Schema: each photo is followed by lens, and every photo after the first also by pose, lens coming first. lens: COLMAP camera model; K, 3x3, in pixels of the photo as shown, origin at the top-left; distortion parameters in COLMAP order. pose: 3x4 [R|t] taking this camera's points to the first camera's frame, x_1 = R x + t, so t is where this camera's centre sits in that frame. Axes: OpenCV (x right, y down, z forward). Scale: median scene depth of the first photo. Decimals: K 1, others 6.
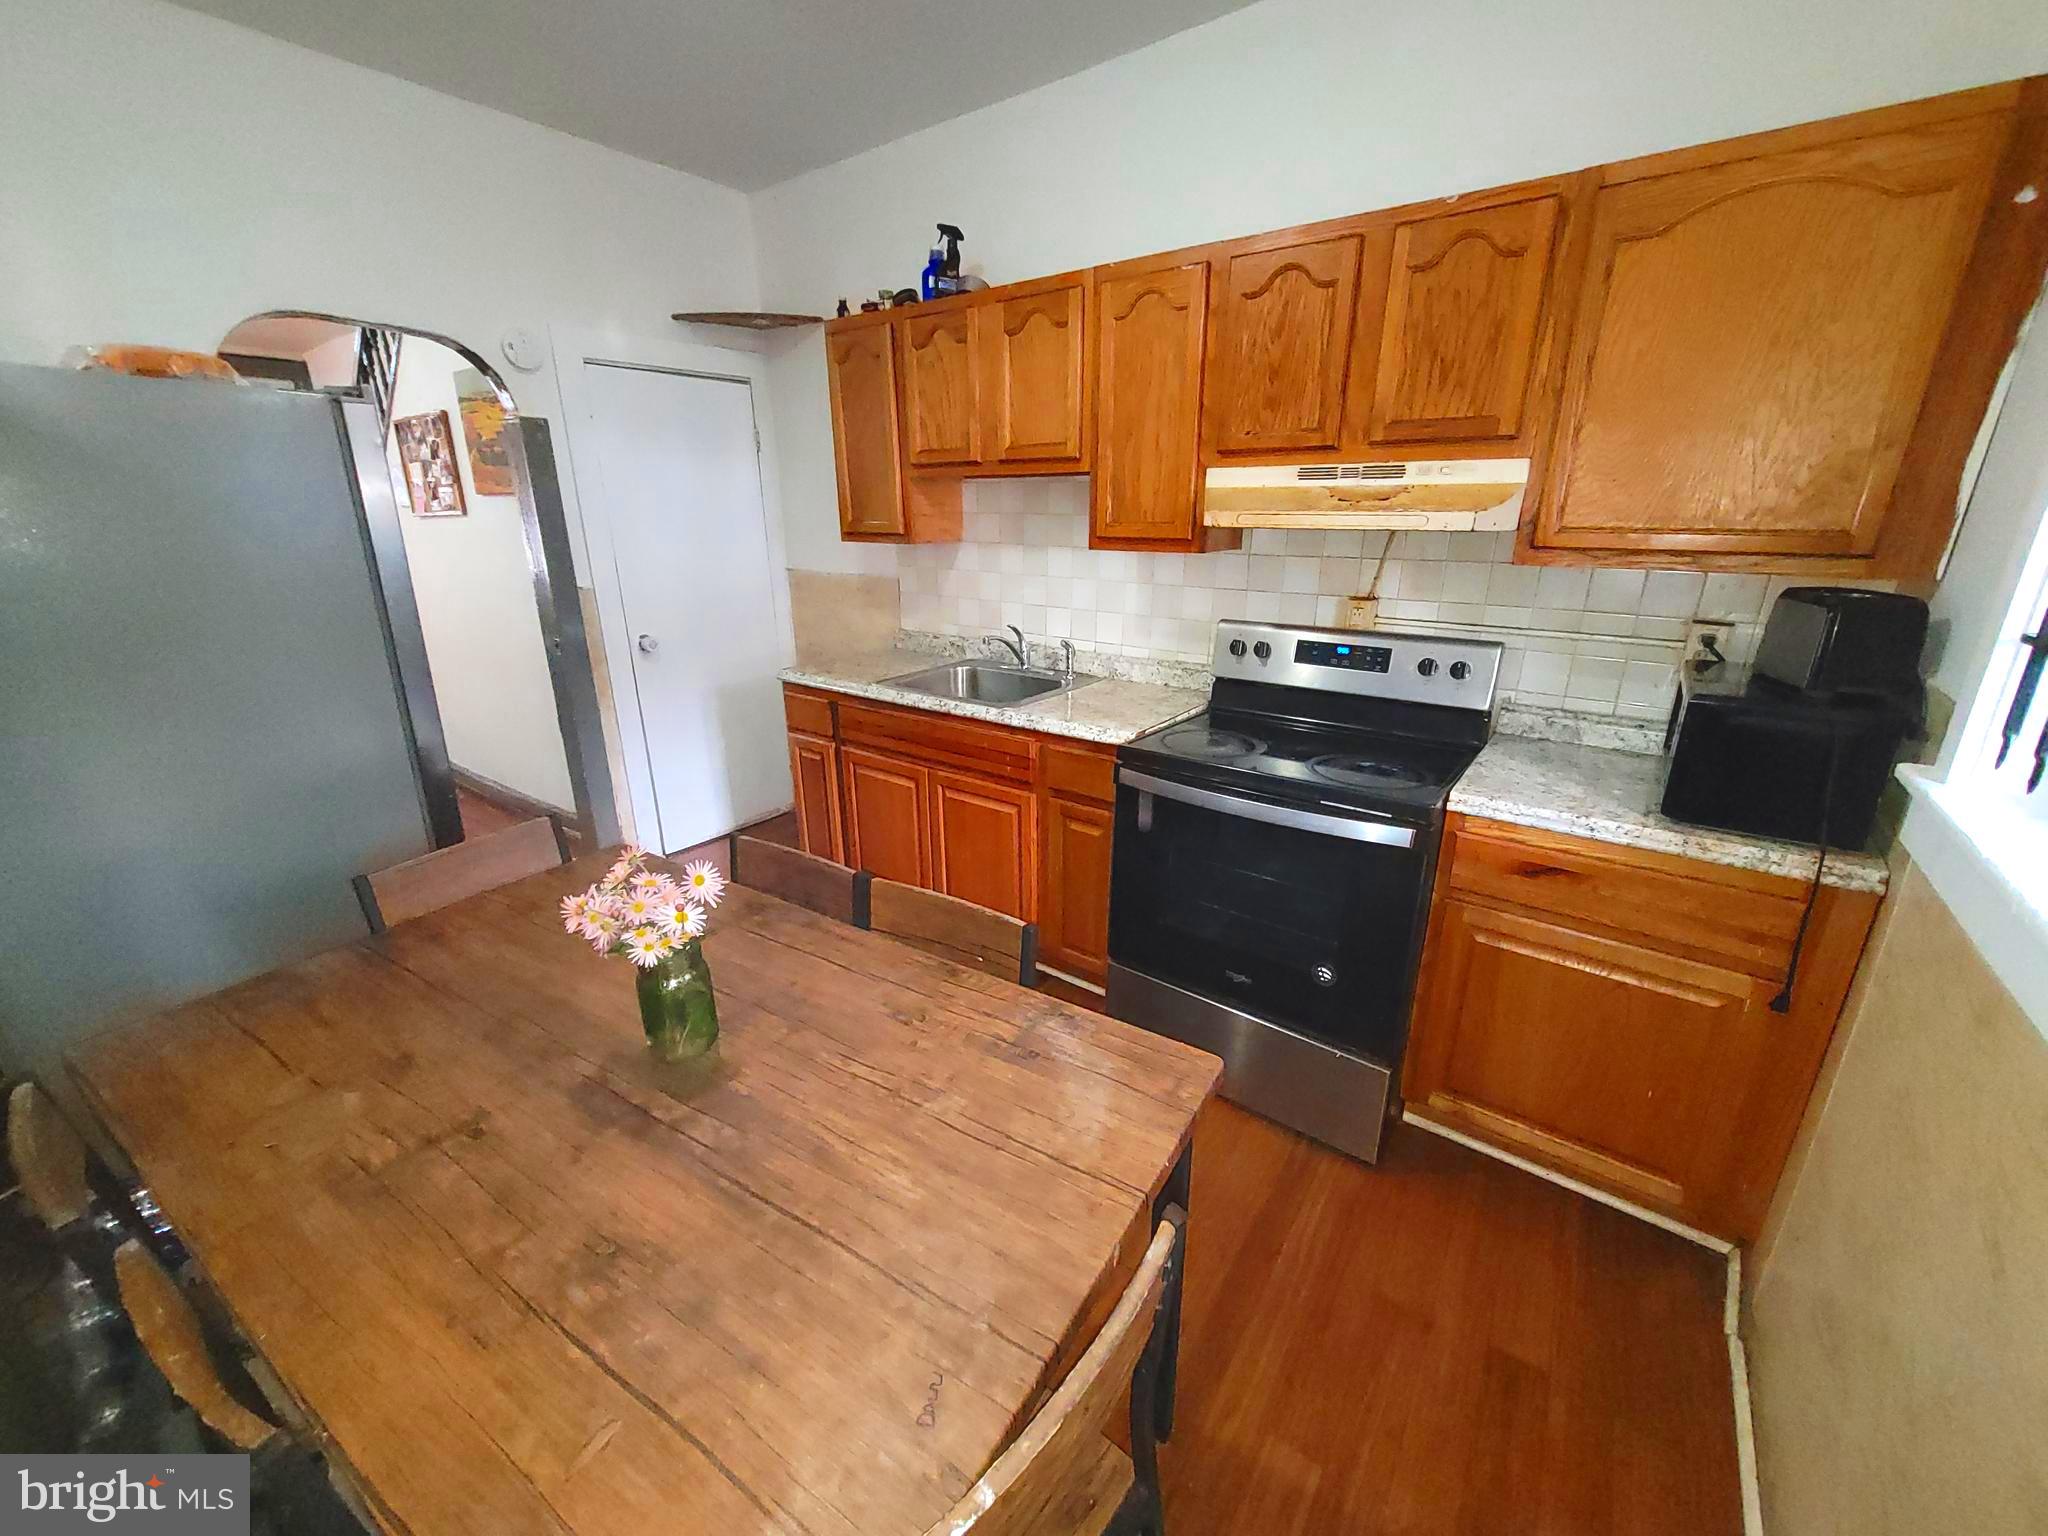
lens RADIAL K [[811.9, 0, 1018.8], [0, 811.9, 767.8], [0, 0, 1]] dist [0.003706, -0.000781]
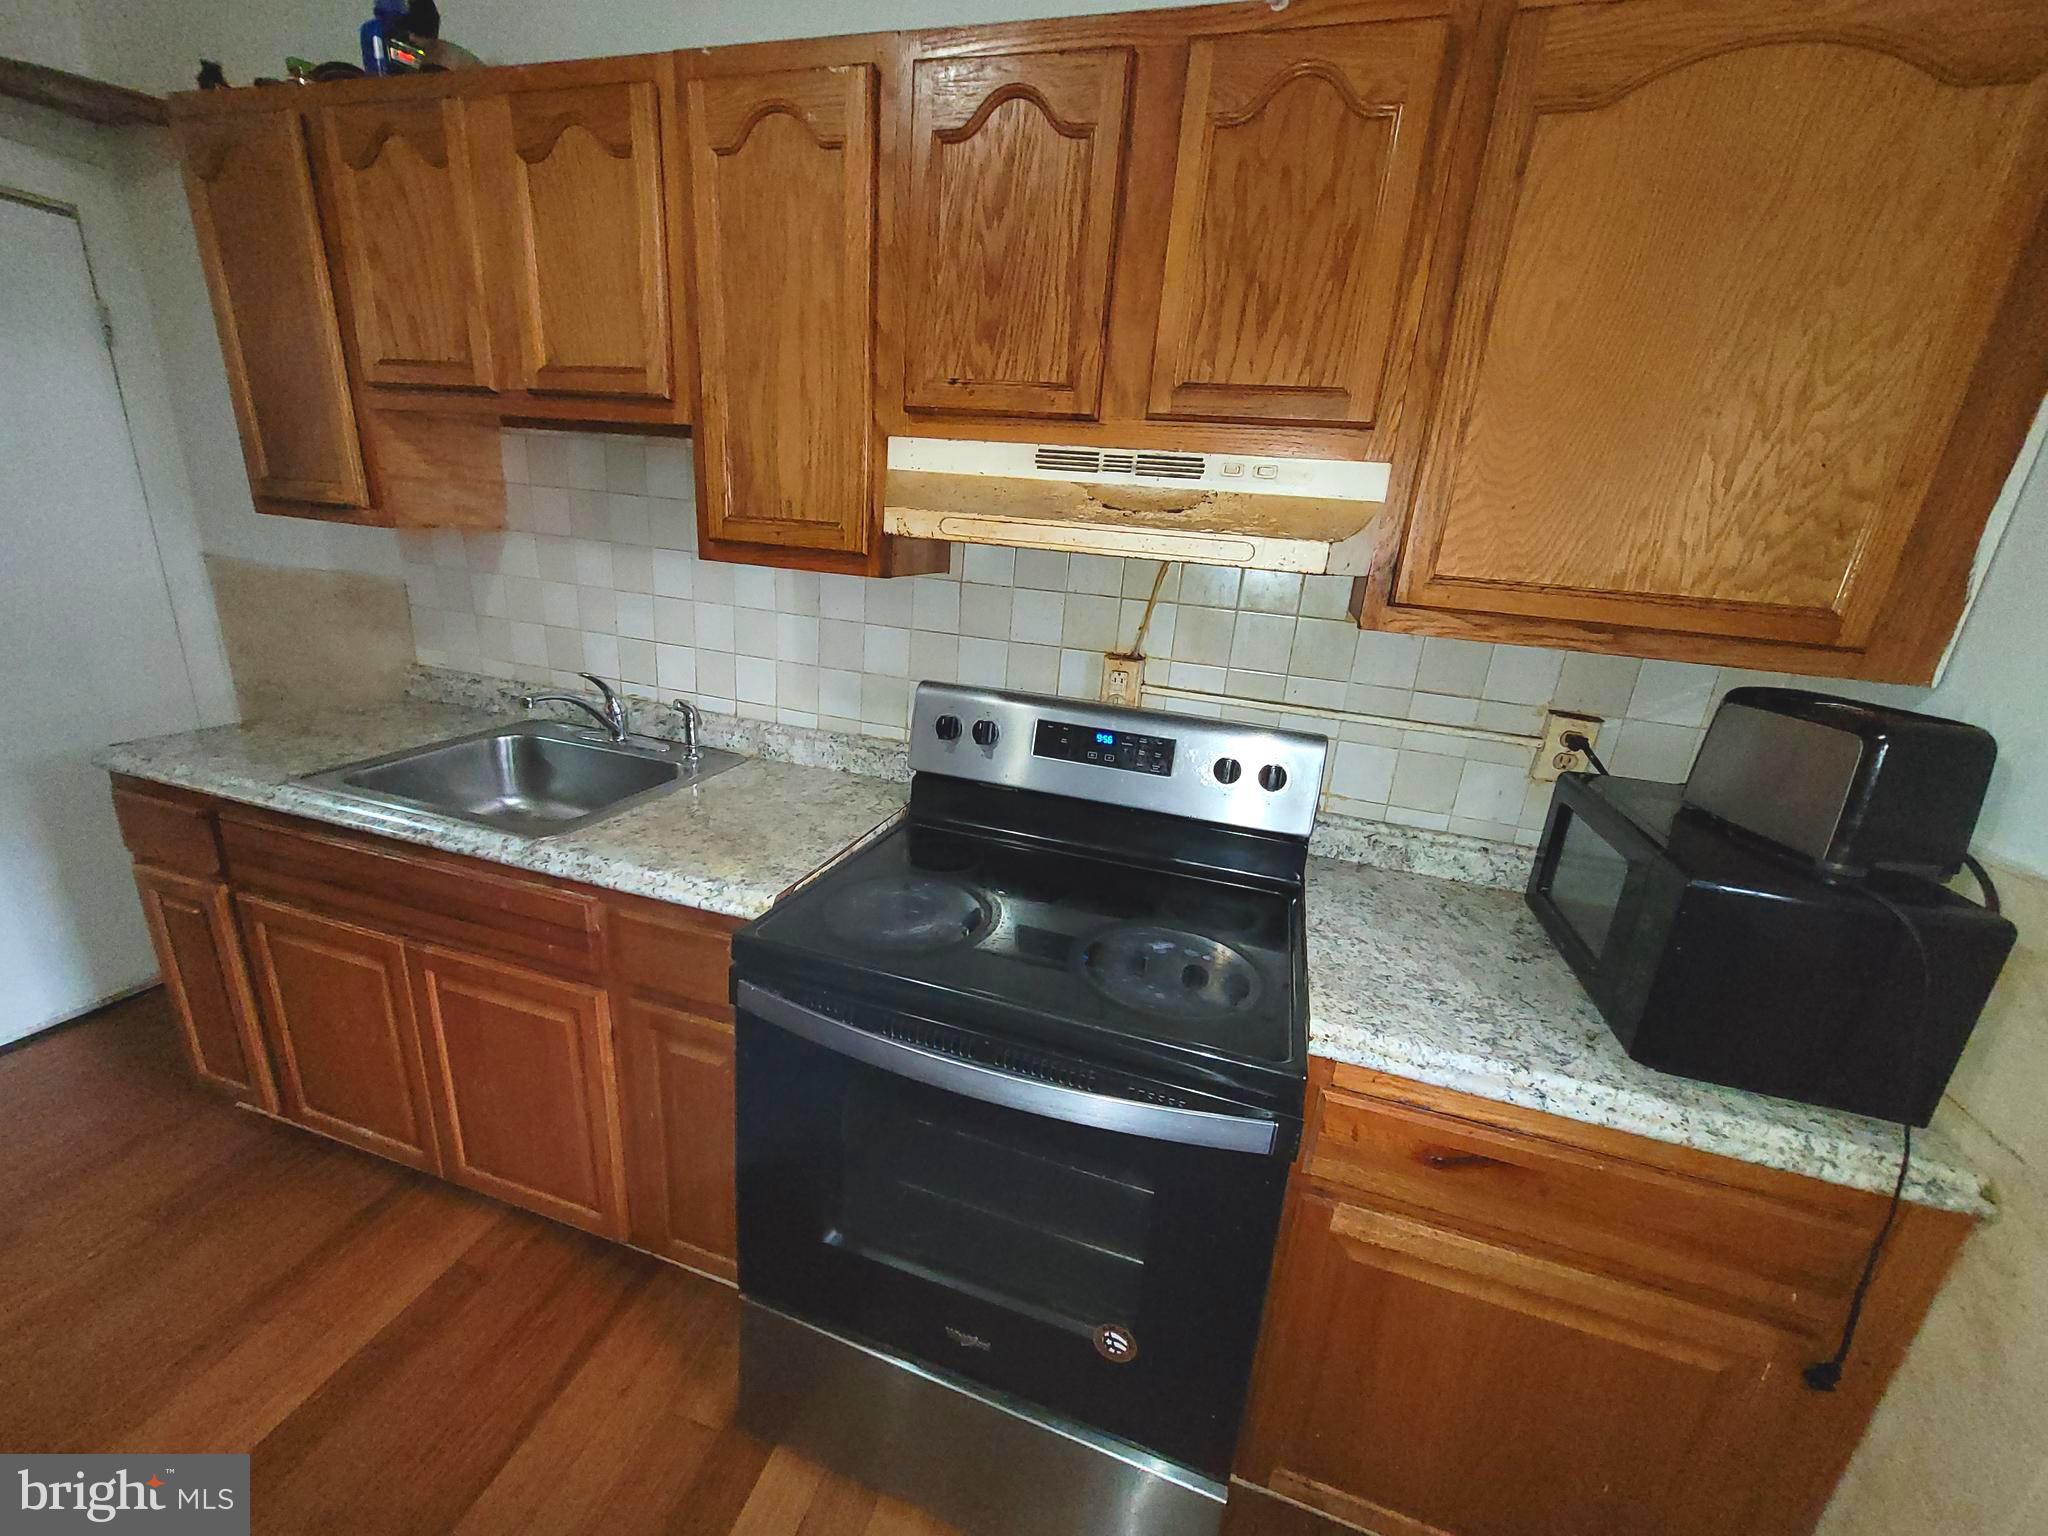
lens RADIAL K [[811.9, 0, 1032.0], [0, 811.9, 770.0], [0, 0, 1]] dist [0.003706, -0.000781]
pose [[0.934898, -0.029406, 0.353697, 0.119852], [0.031318, 0.999509, 0.000319, -0.129664], [-0.353533, 0.010779, 0.935360, 0.436359]]
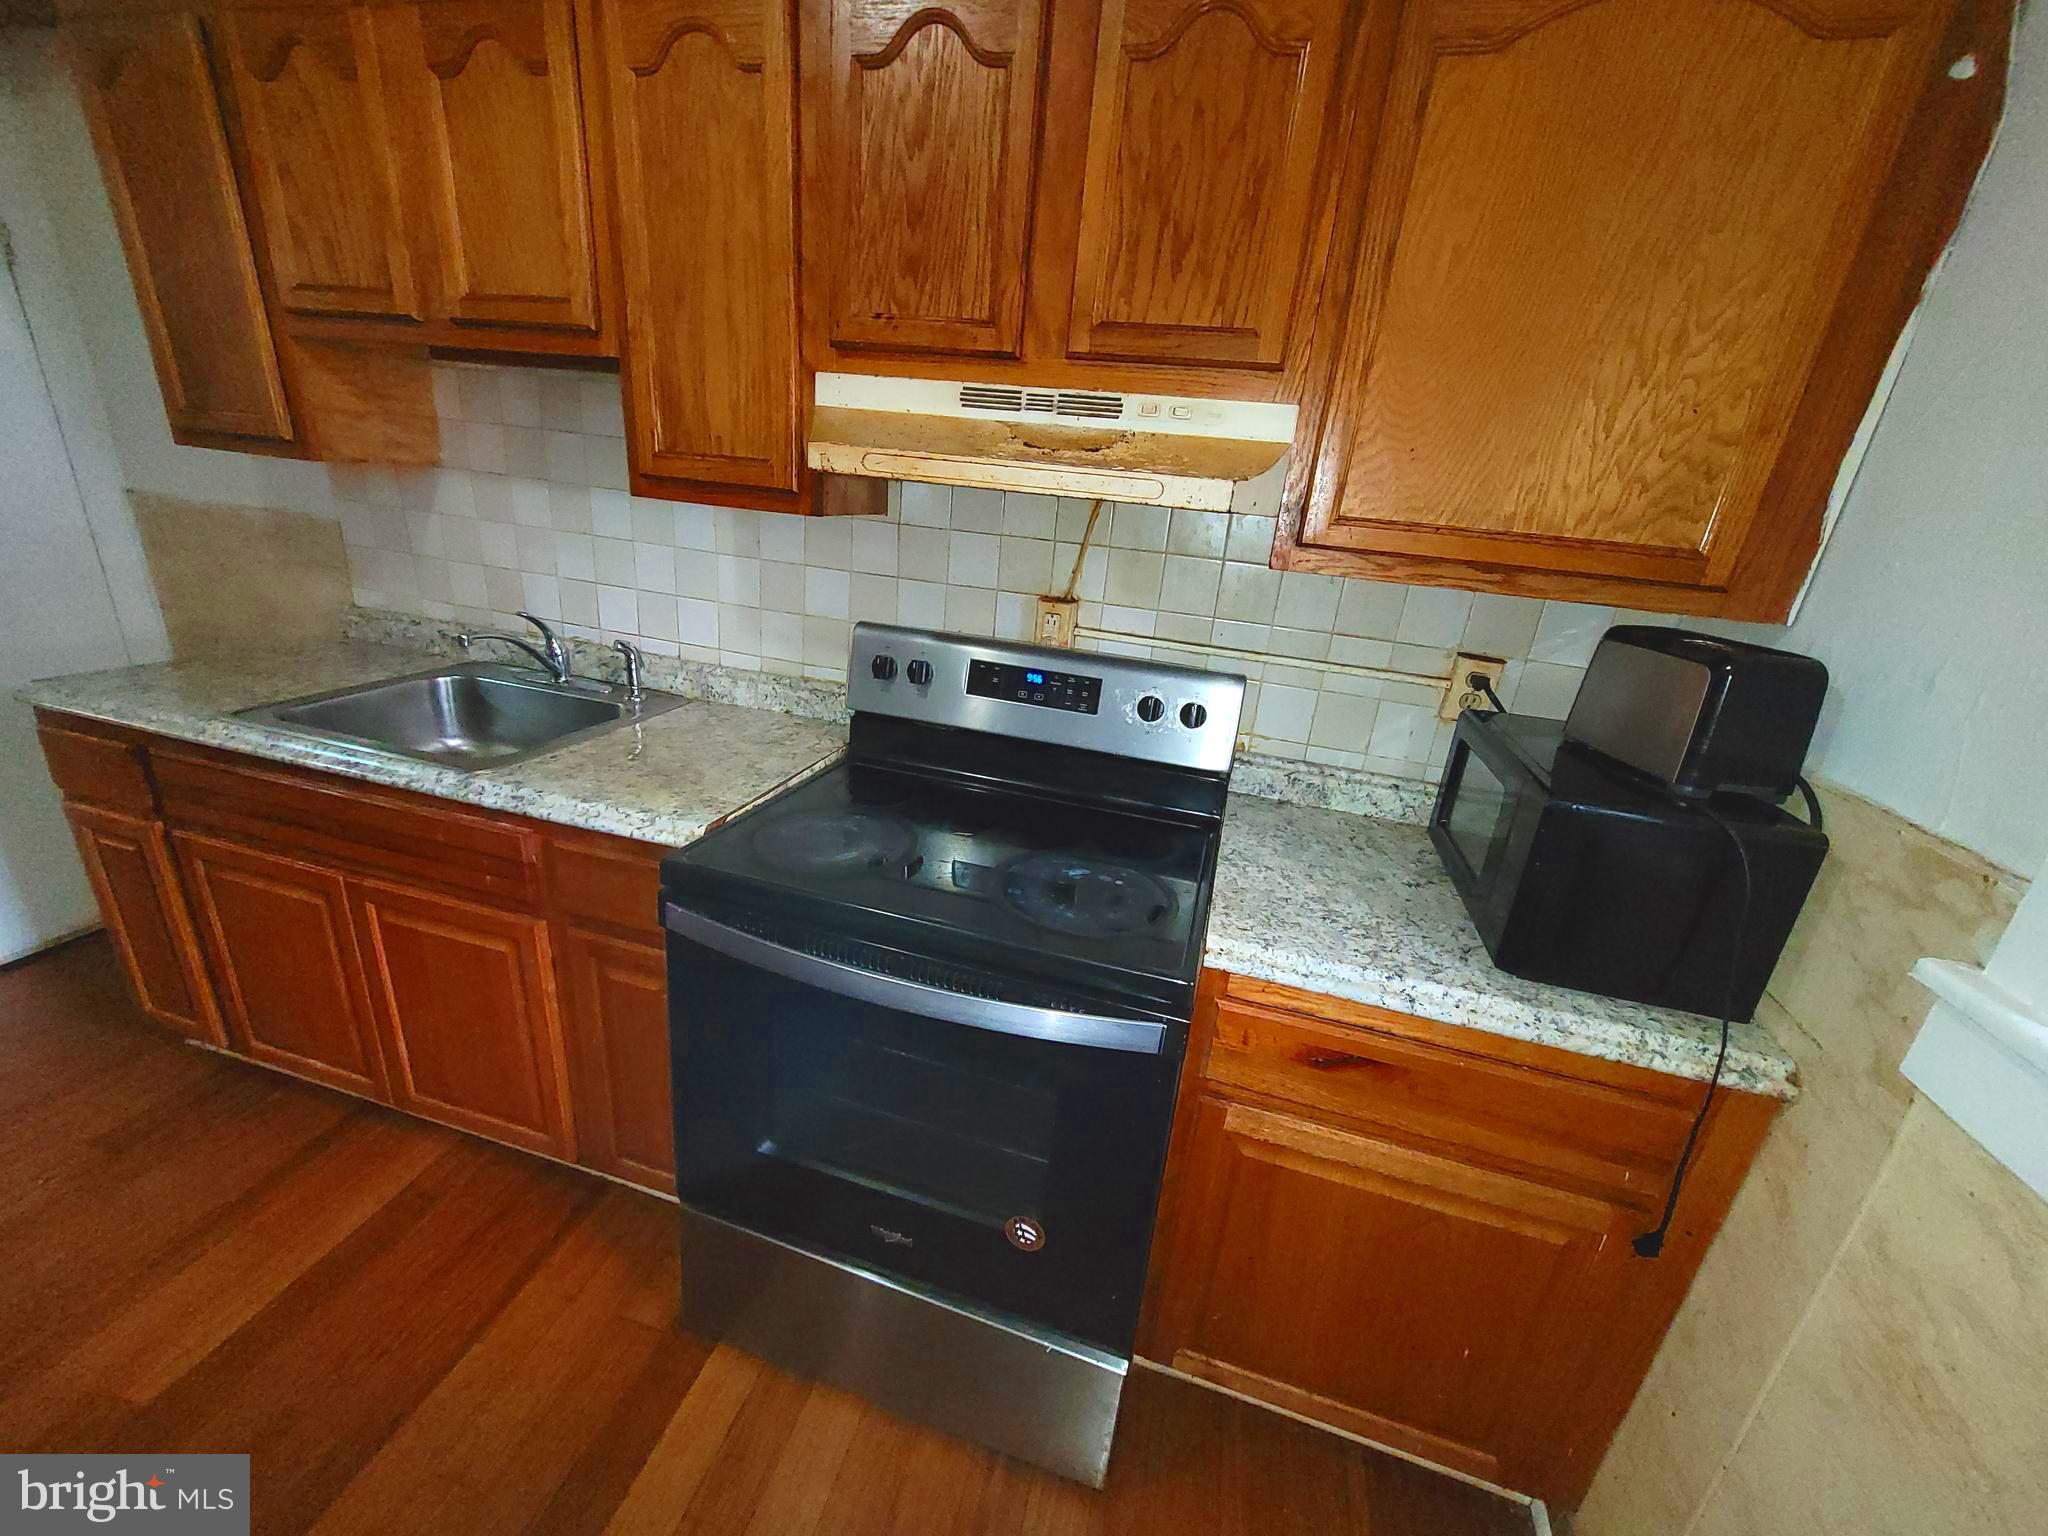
lens RADIAL K [[811.9, 0, 1033.1], [0, 811.9, 771.8], [0, 0, 1]] dist [0.003706, -0.000781]
pose [[0.923784, -0.044382, 0.380334, 0.148108], [0.026996, 0.998337, 0.050928, -0.108491], [-0.381962, -0.036779, 0.923446, 0.401621]]
